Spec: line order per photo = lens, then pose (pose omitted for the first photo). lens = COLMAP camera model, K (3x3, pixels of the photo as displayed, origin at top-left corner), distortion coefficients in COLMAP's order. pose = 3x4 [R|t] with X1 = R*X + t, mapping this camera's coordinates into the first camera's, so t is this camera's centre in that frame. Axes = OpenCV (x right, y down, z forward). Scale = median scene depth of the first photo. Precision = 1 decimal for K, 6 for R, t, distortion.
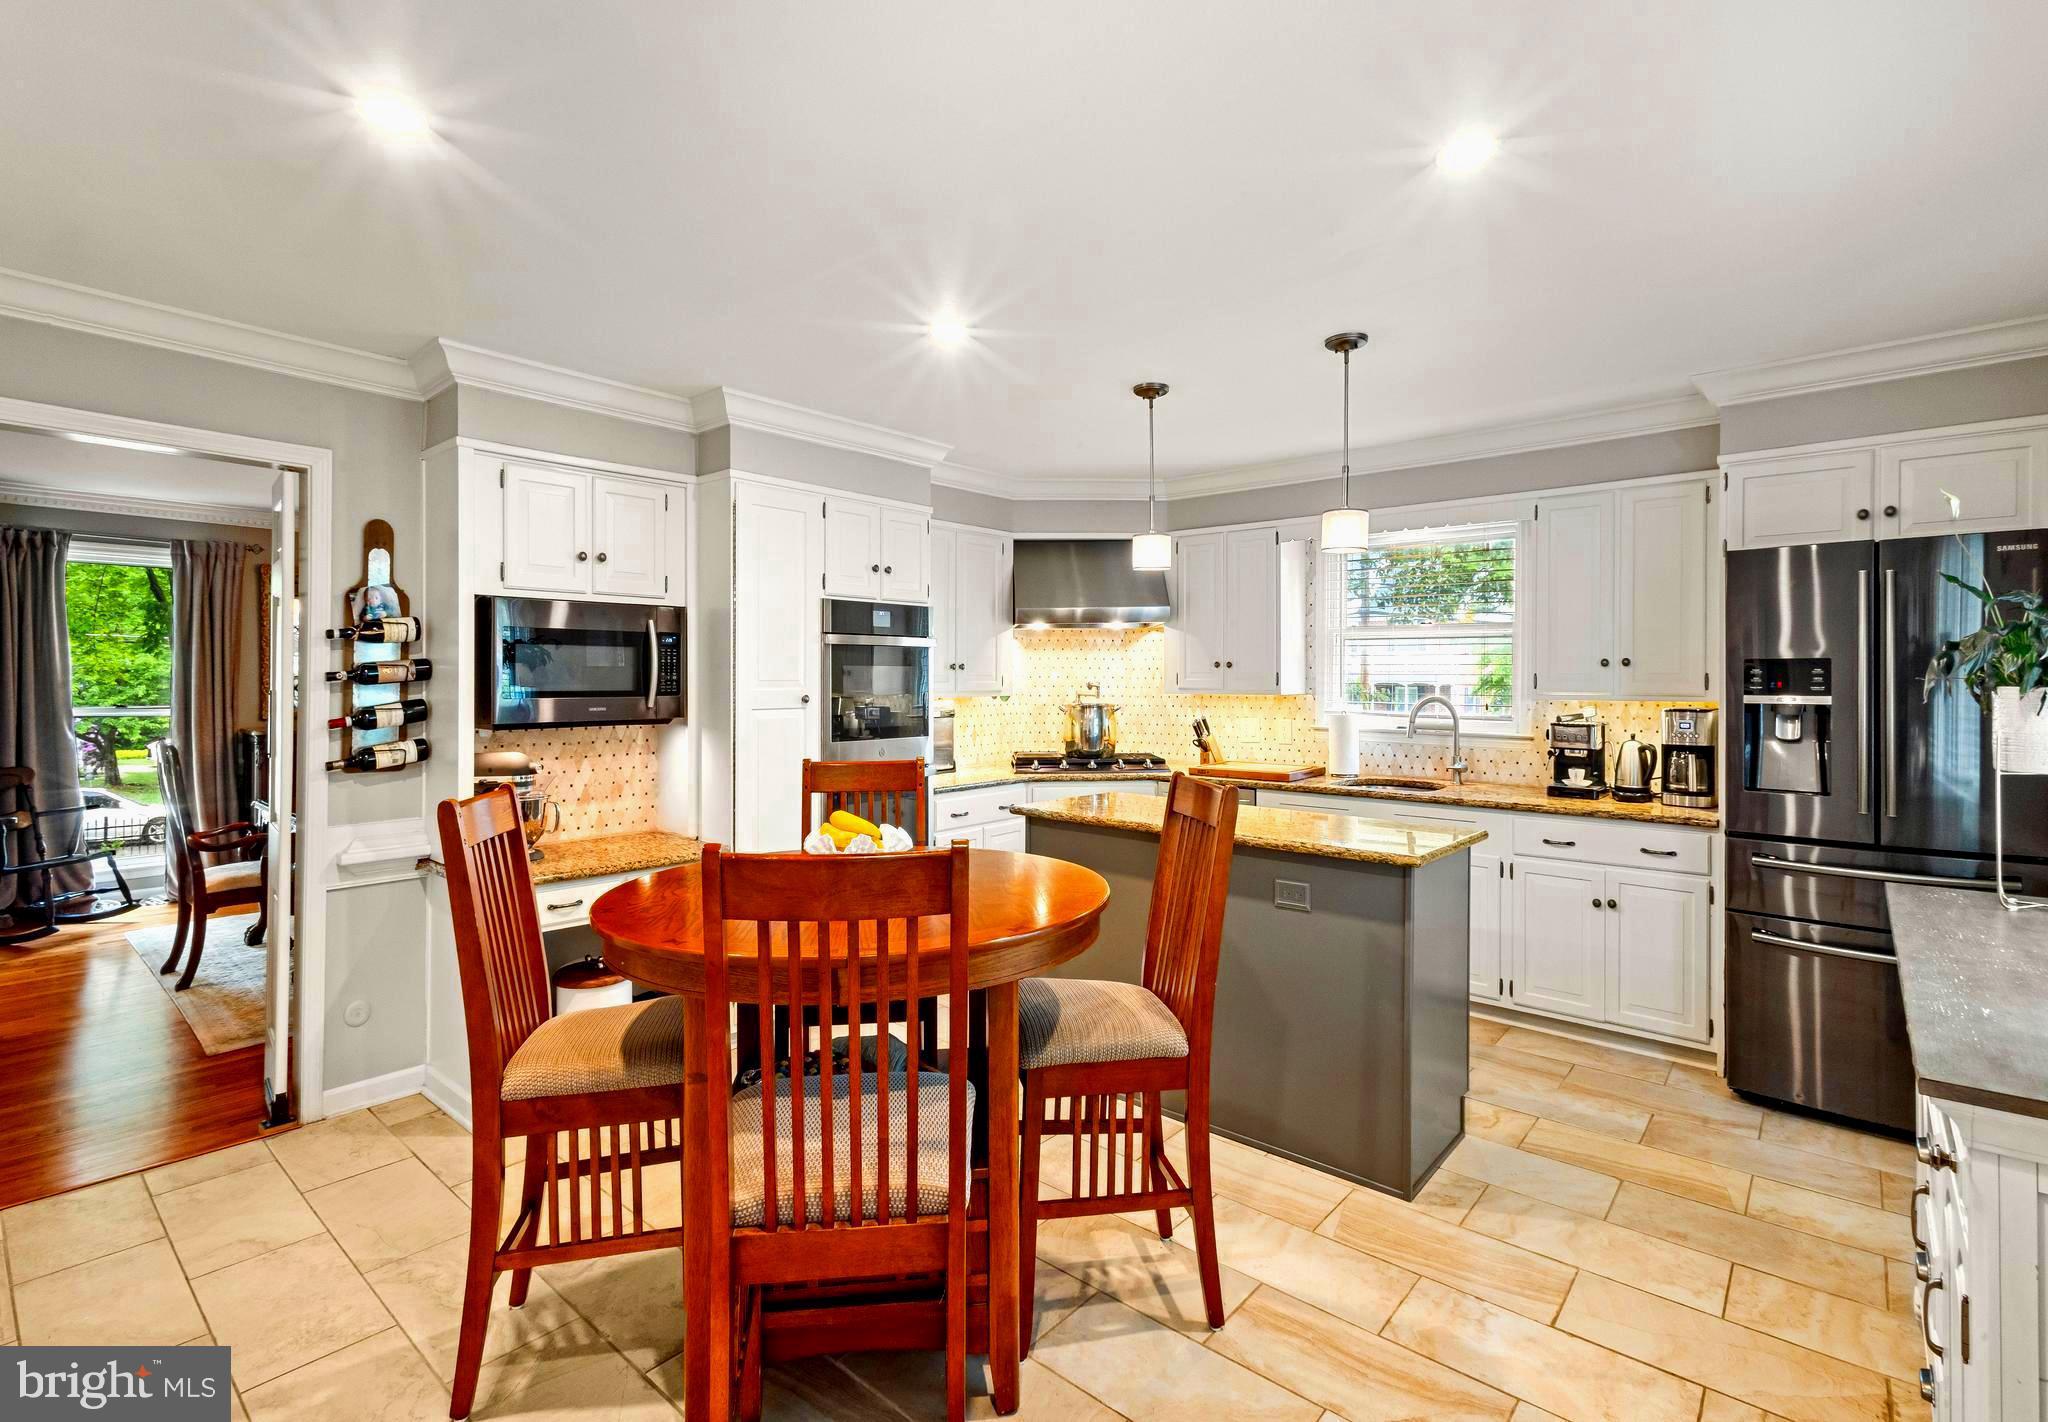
lens RADIAL K [[1001.3, 0, 1005.1], [0, 1001.3, 683.5], [0, 0, 1]] dist [-0.028112, -0.000853]
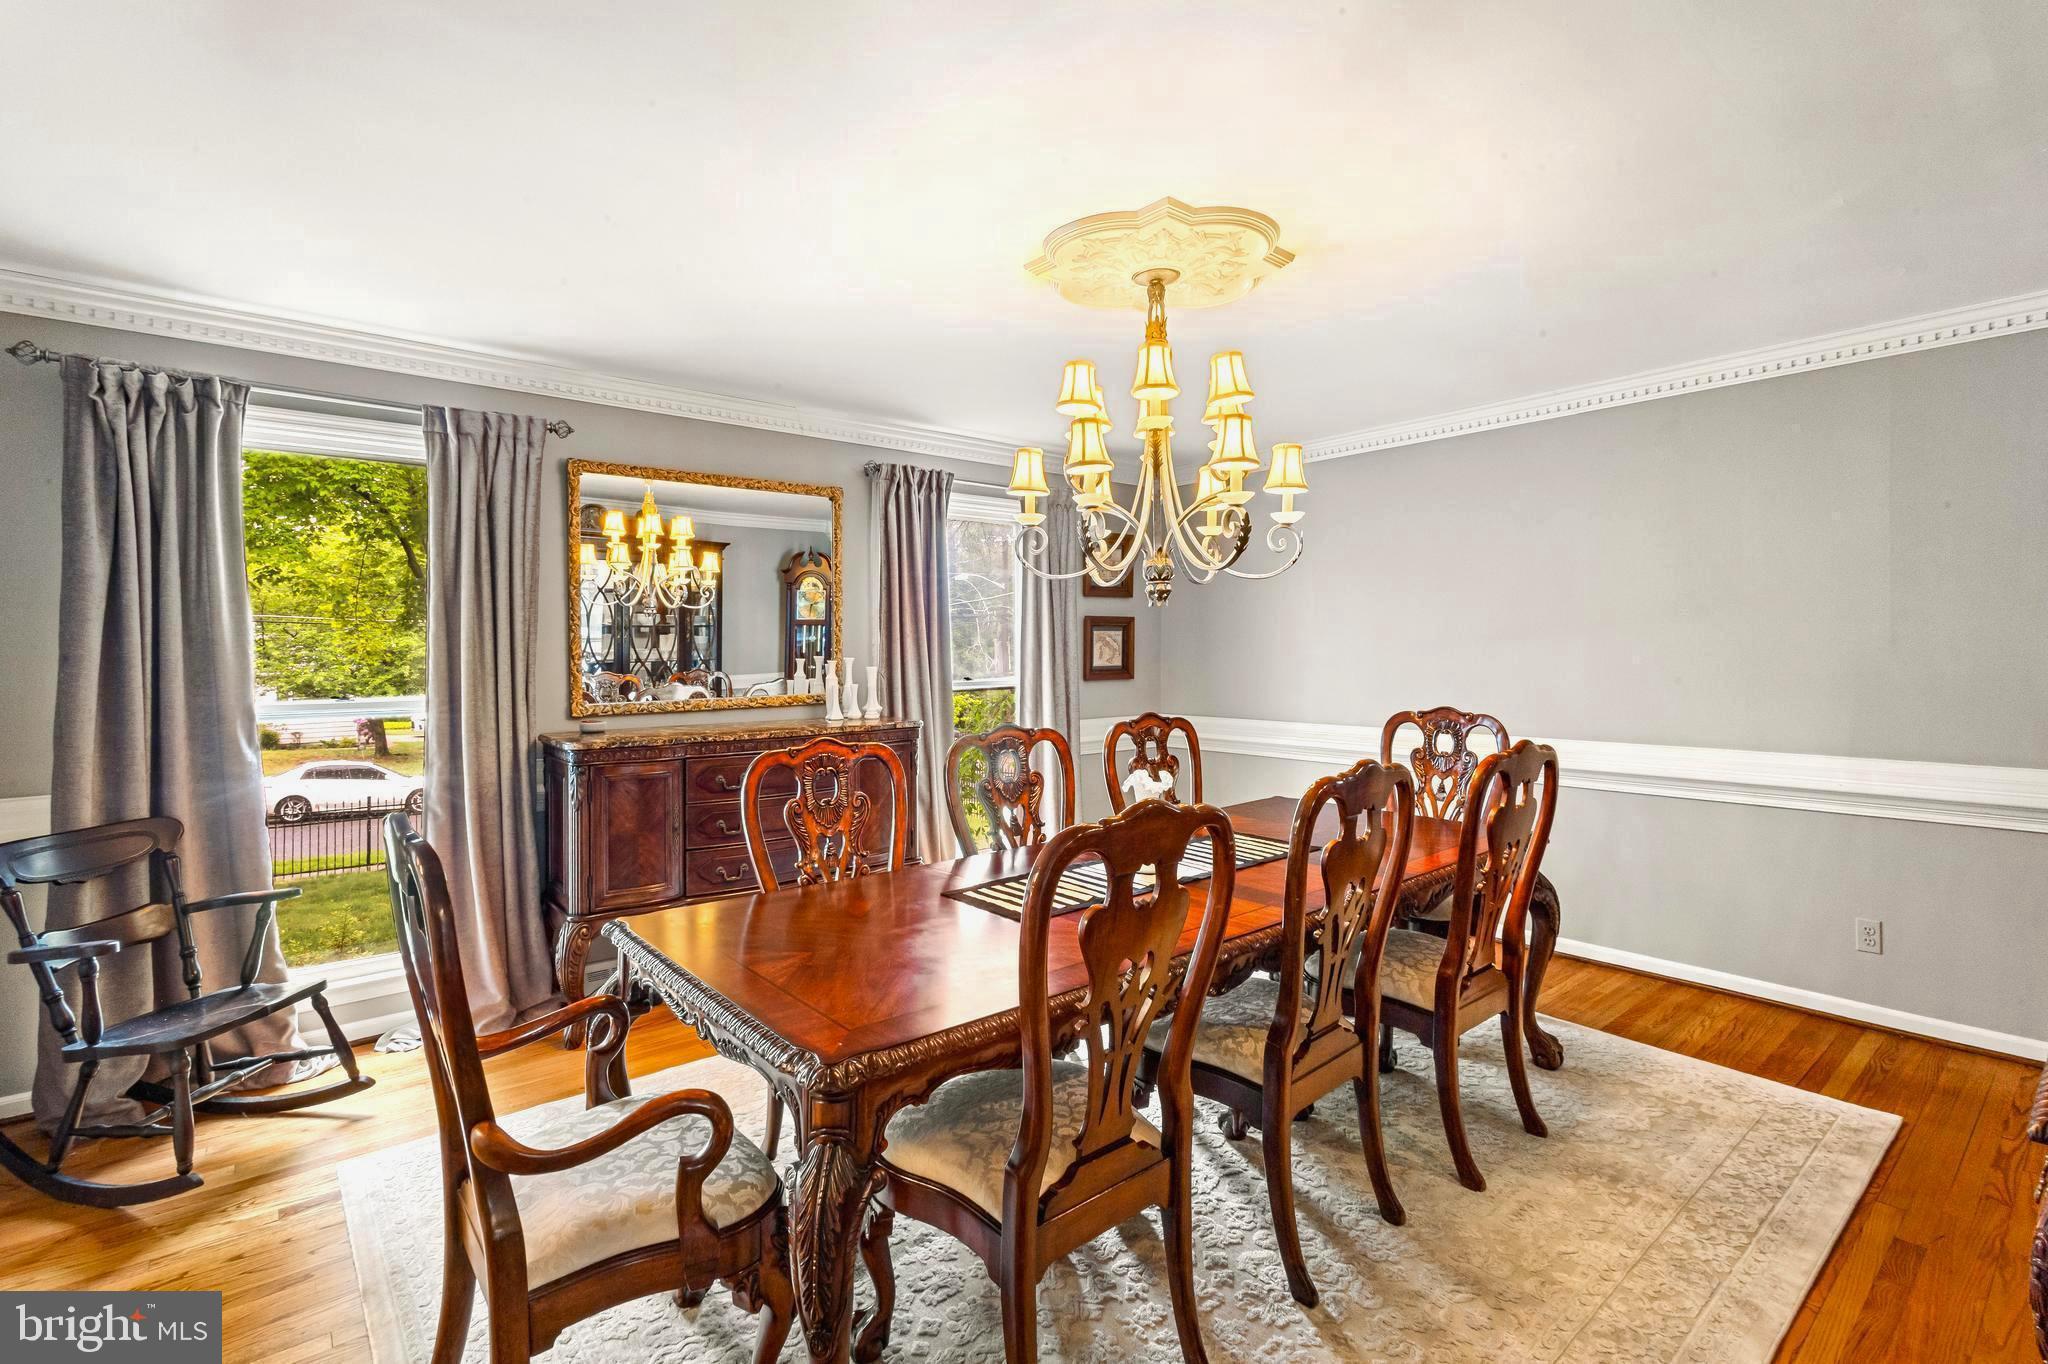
lens RADIAL K [[940.5, 0, 1036.6], [0, 940.5, 674.1], [0, 0, 1]] dist [0.004786, 0.000291]
pose [[0.991186, -0.003075, -0.132445, -0.405579], [0.004984, 0.999888, 0.014084, 0.002615], [0.132387, -0.014620, 0.991090, 0.478160]]
